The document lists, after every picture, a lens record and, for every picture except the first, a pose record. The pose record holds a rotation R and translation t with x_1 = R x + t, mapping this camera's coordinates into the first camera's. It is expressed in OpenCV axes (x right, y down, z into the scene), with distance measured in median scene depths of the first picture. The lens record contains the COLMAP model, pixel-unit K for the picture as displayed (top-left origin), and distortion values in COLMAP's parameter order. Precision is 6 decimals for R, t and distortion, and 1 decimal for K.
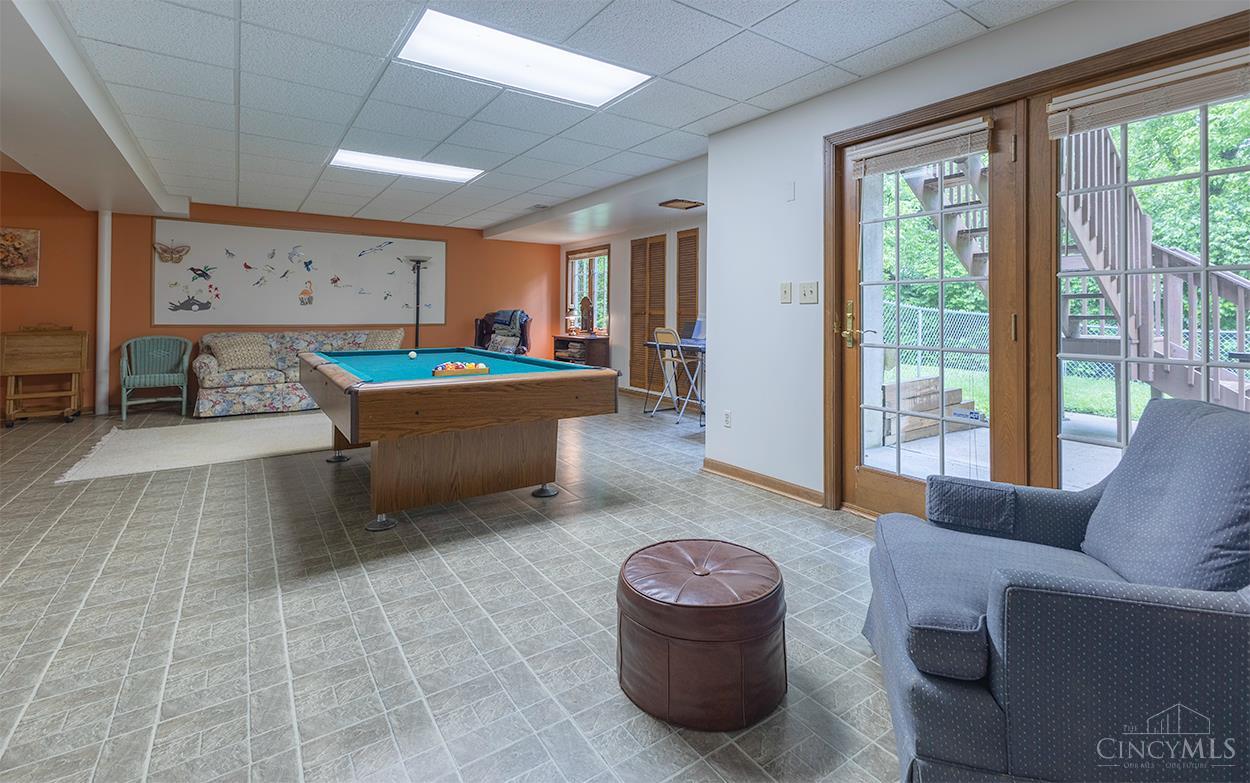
lens RADIAL K [[560.7, 0, 621.2], [0, 560.7, 306.1], [0, 0, 1]] dist [0.003869, -0.000902]
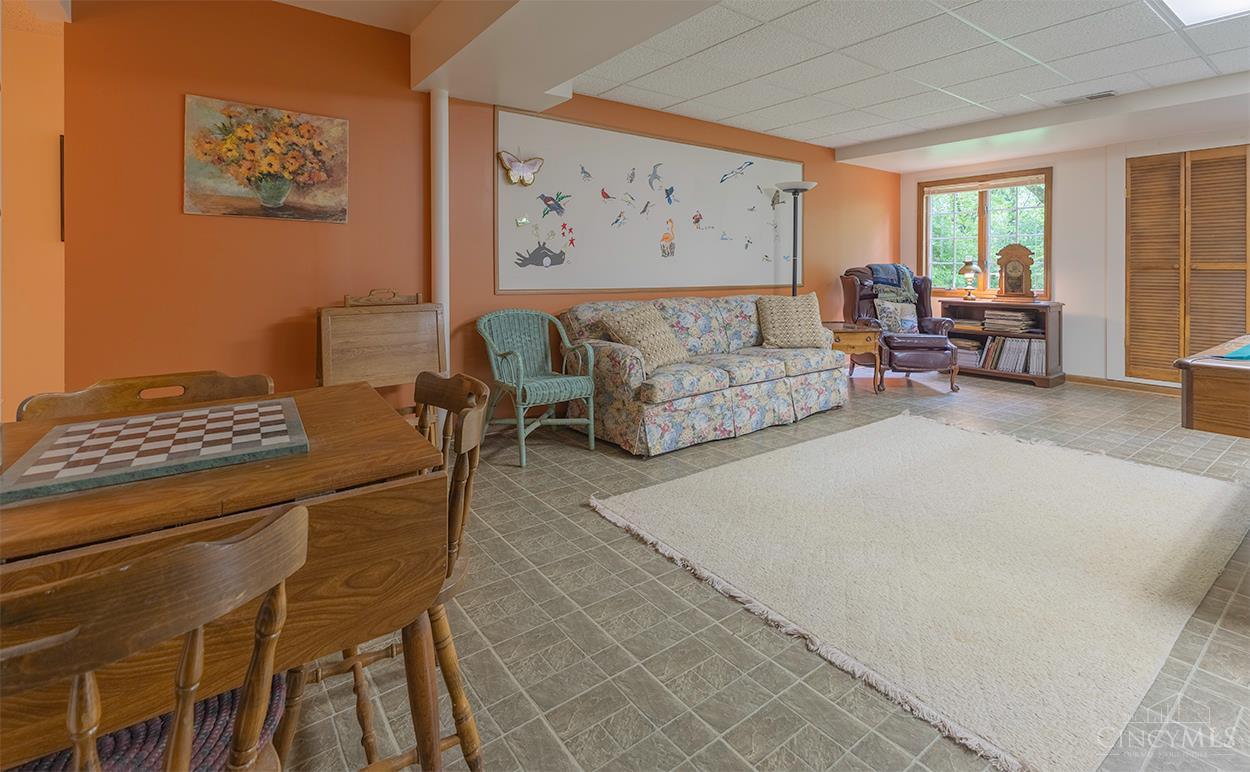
lens RADIAL K [[578.9, 0, 637.6], [0, 578.9, 275.1], [0, 0, 1]] dist [0.002795, 0.000398]
pose [[0.999594, -0.003455, 0.028296, -0.680571], [0.002725, 0.999664, 0.025778, 0.001790], [-0.028376, -0.025690, 0.999267, 0.376026]]
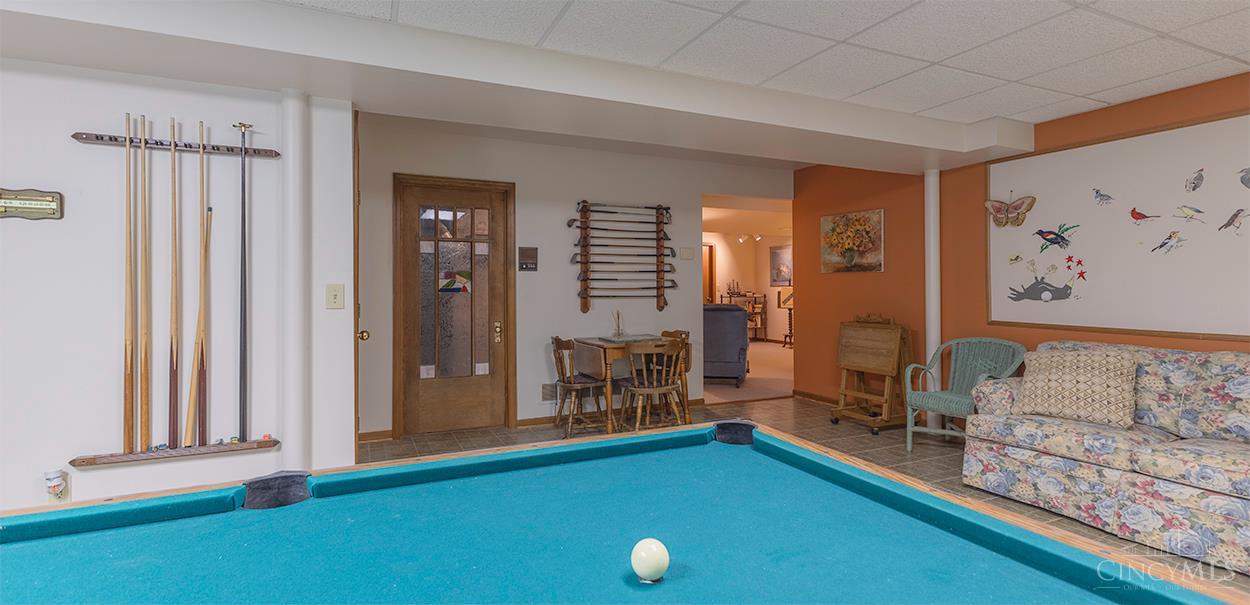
lens RADIAL K [[540.3, 0, 615.5], [0, 540.3, 281.8], [0, 0, 1]] dist [0.003434, 0.000539]
pose [[-0.186371, -0.012321, -0.982402, -0.100461], [0.018806, 0.999693, -0.016105, -0.011783], [0.982299, -0.021476, -0.186083, 0.655979]]
